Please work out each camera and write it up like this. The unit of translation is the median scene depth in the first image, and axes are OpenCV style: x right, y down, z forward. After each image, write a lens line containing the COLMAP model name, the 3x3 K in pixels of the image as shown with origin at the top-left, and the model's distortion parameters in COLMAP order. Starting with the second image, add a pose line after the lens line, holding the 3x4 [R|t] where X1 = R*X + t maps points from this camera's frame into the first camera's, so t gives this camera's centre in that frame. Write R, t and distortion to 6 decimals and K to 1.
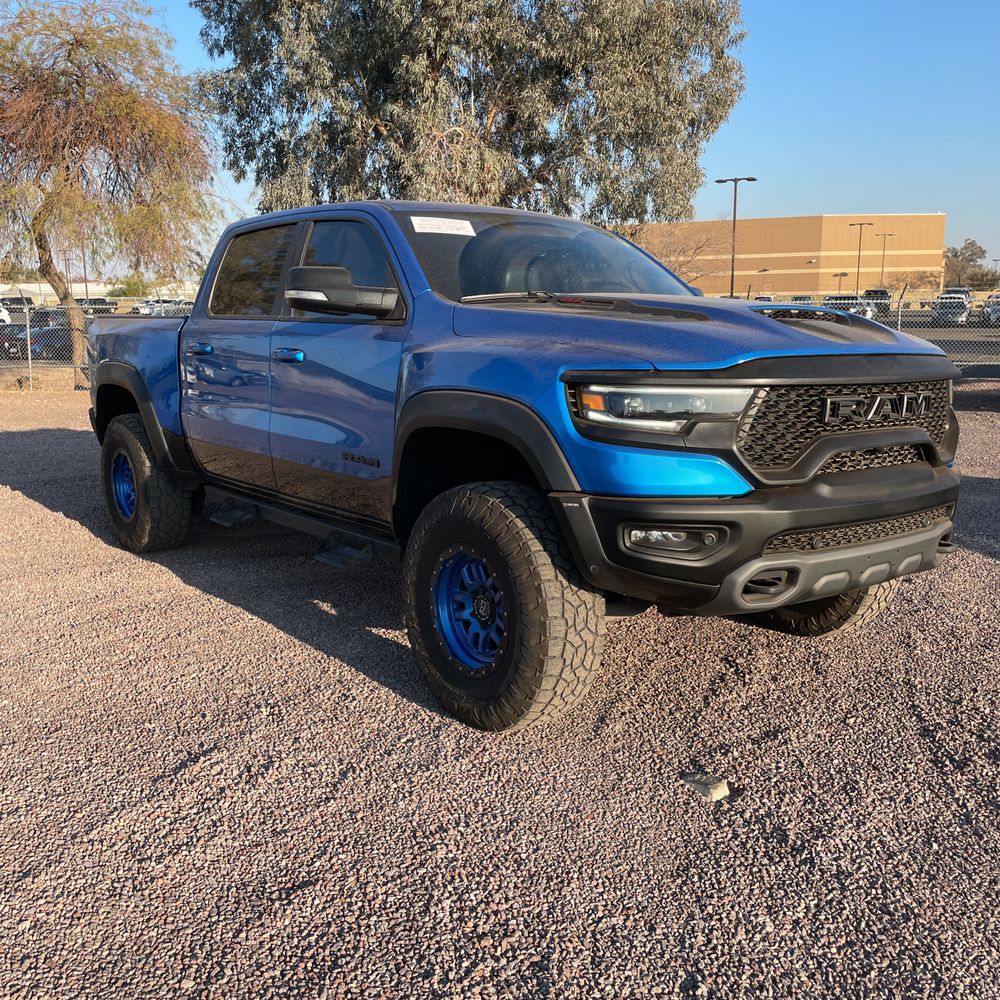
lens RADIAL K [[1004.8, 0, 478.4], [0, 1004.8, 503.7], [0, 0, 1]] dist [0.101088, -0.161613]
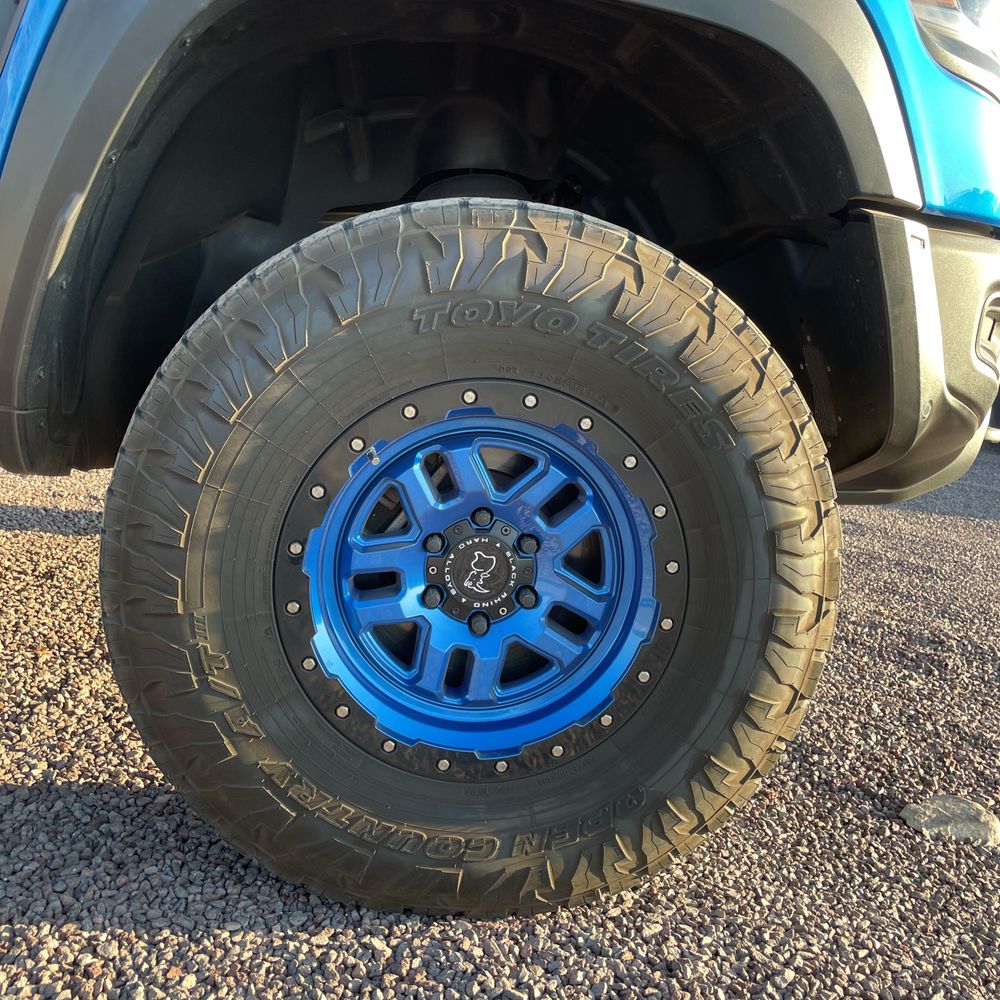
lens RADIAL K [[1005.5, 0, 490.4], [0, 1005.5, 485.2], [0, 0, 1]] dist [0.081432, -0.100905]
pose [[0.525270, -0.099312, 0.845120, -0.241702], [0.056737, 0.995044, 0.081665, 0.039099], [-0.849042, 0.005053, 0.528301, 0.695438]]
